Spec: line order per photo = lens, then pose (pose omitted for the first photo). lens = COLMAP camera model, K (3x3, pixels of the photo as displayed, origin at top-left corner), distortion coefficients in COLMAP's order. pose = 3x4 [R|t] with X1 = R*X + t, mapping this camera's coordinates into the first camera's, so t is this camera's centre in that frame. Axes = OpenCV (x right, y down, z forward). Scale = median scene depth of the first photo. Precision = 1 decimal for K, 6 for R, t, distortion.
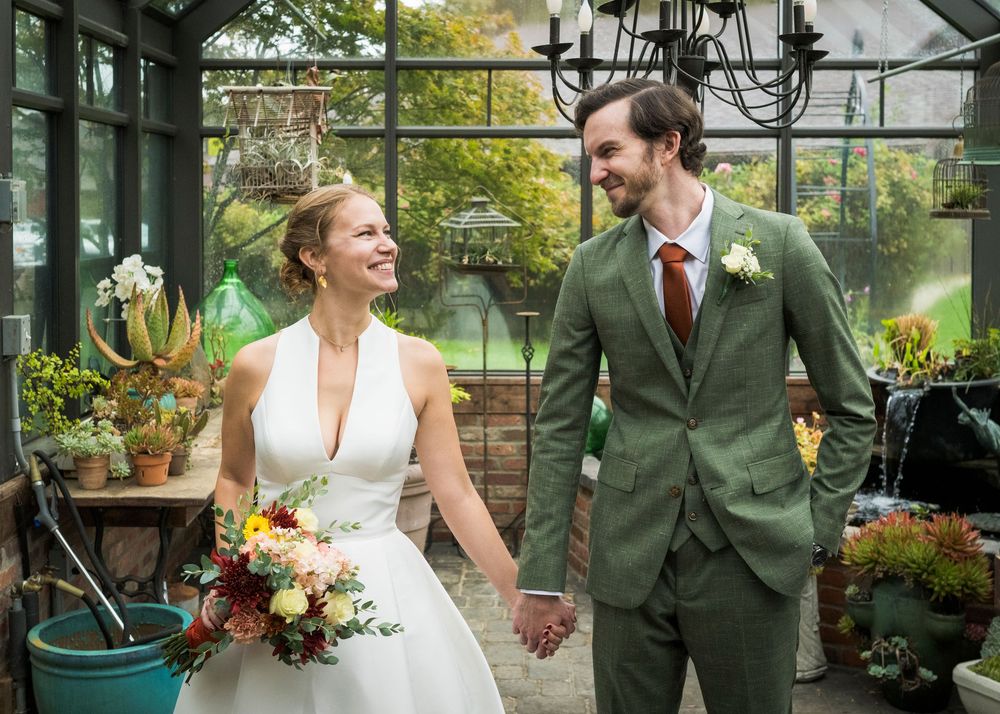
lens RADIAL K [[1328.4, 0, 487.0], [0, 1328.4, 243.3], [0, 0, 1]] dist [0.004067, -0.009610]
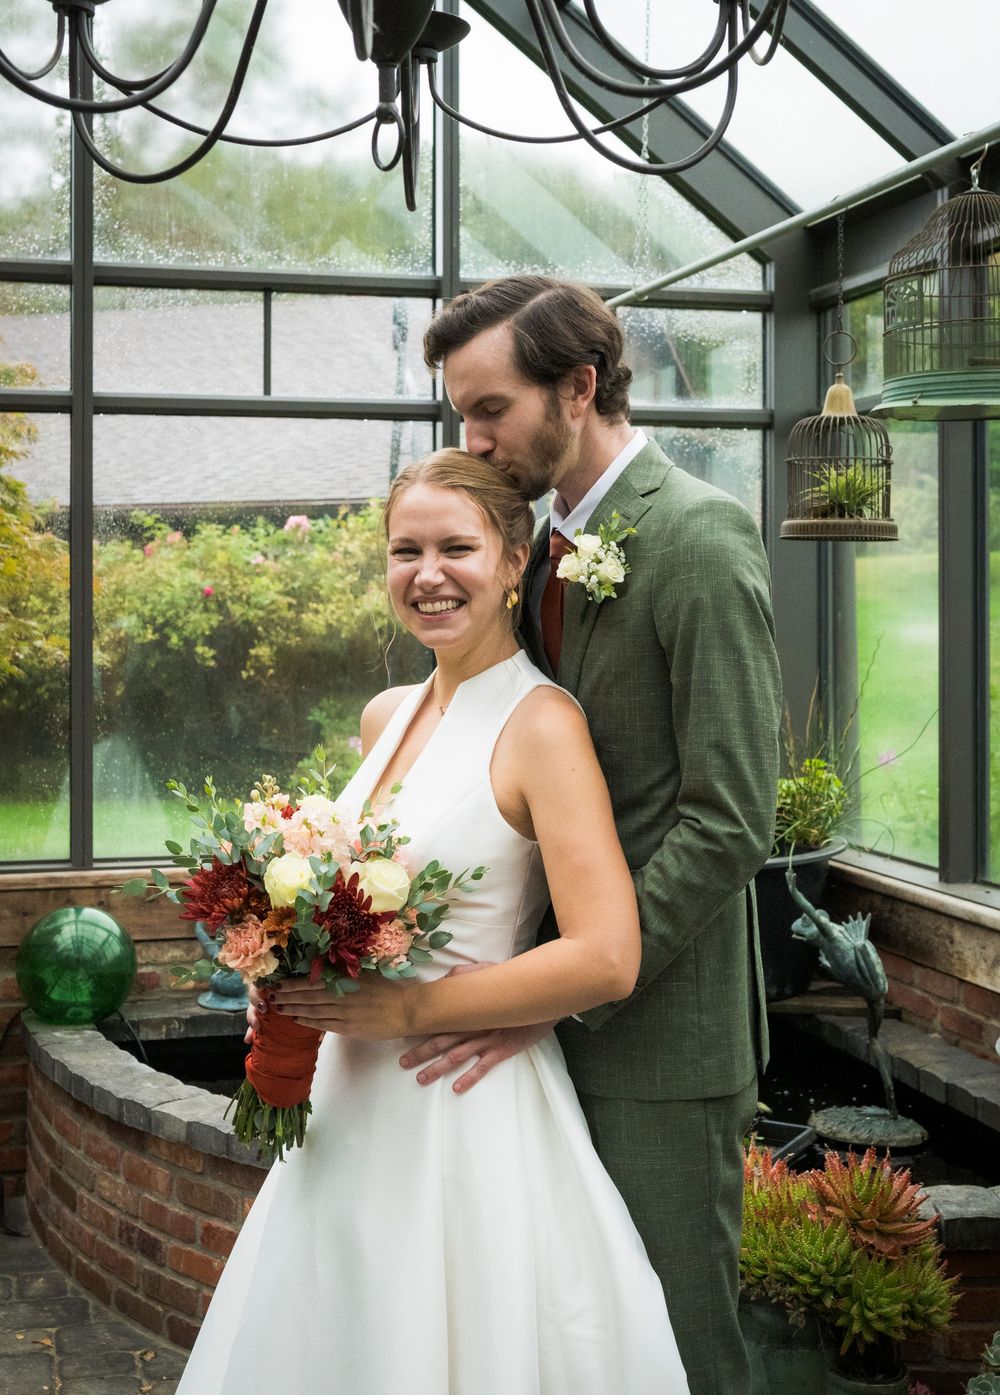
lens RADIAL K [[1853.1, 0, 445.2], [0, 1853.1, 605.5], [0, 0, 1]] dist [0.004067, -0.009610]
pose [[0.964599, -0.002556, 0.263709, 0.022218], [0.009219, 0.999669, -0.024034, 0.016397], [-0.263560, 0.025615, 0.964303, 0.277697]]
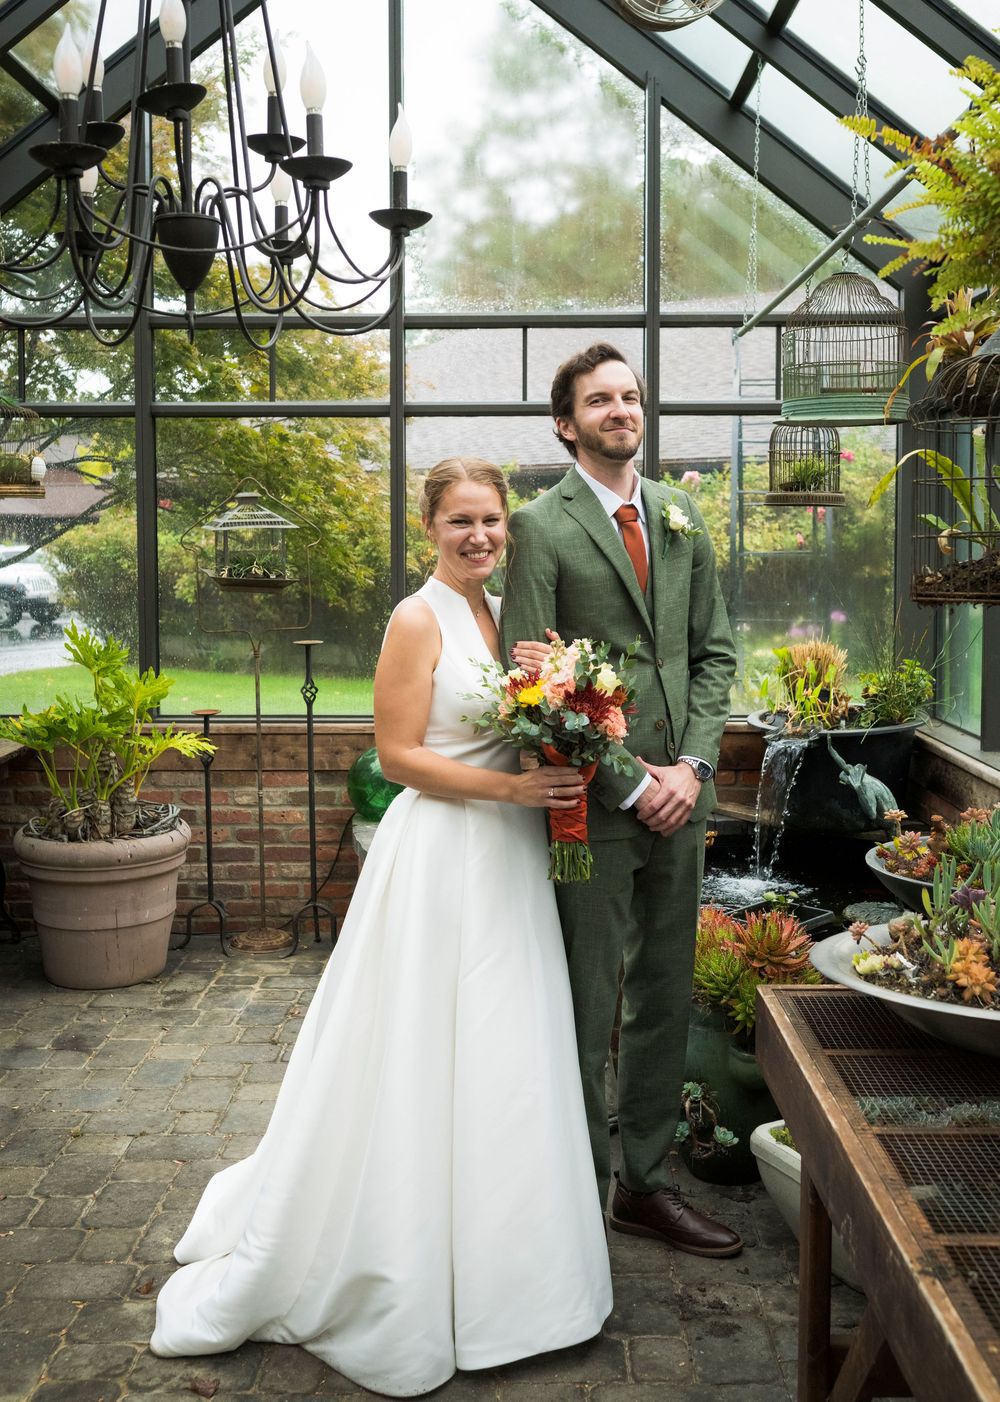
lens RADIAL K [[1480.2, 0, 493.5], [0, 1480.2, 618.6], [0, 0, 1]] dist [-0.010988, 0.000555]
pose [[0.999995, -0.002898, -0.001252, 0.139476], [0.002933, 0.999559, 0.029533, 0.014411], [0.001166, -0.029537, 0.999563, 0.141907]]
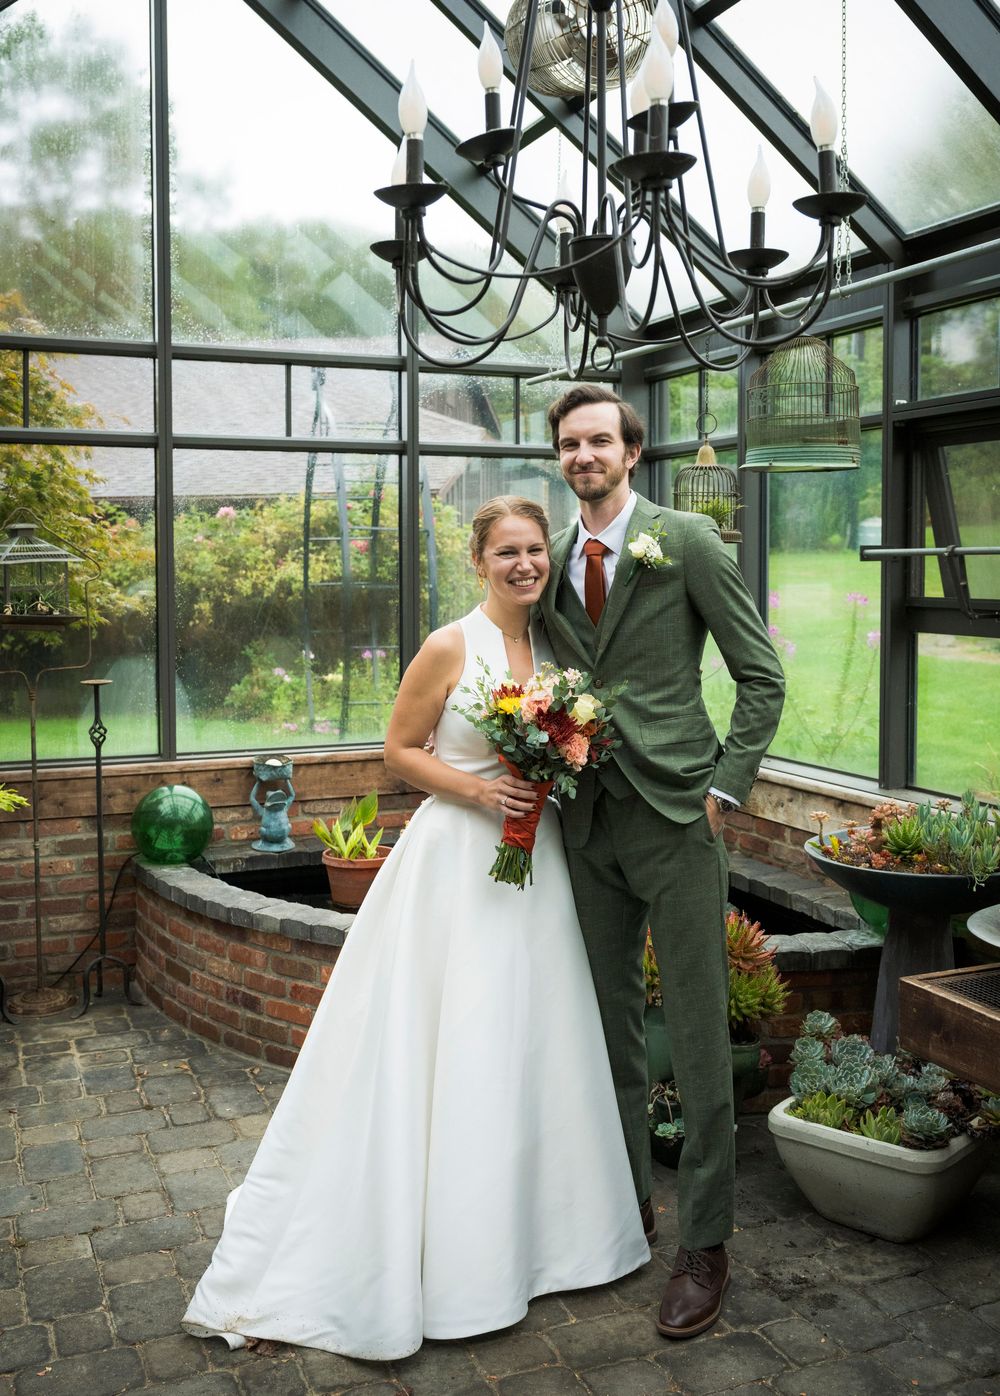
lens RADIAL K [[1376.2, 0, 495.9], [0, 1376.2, 626.6], [0, 0, 1]] dist [0.002432, -0.014022]
pose [[0.915900, -0.021215, 0.400845, -0.071849], [0.014286, 0.999693, 0.020267, 0.010453], [-0.401152, -0.012836, 0.915921, 0.215618]]
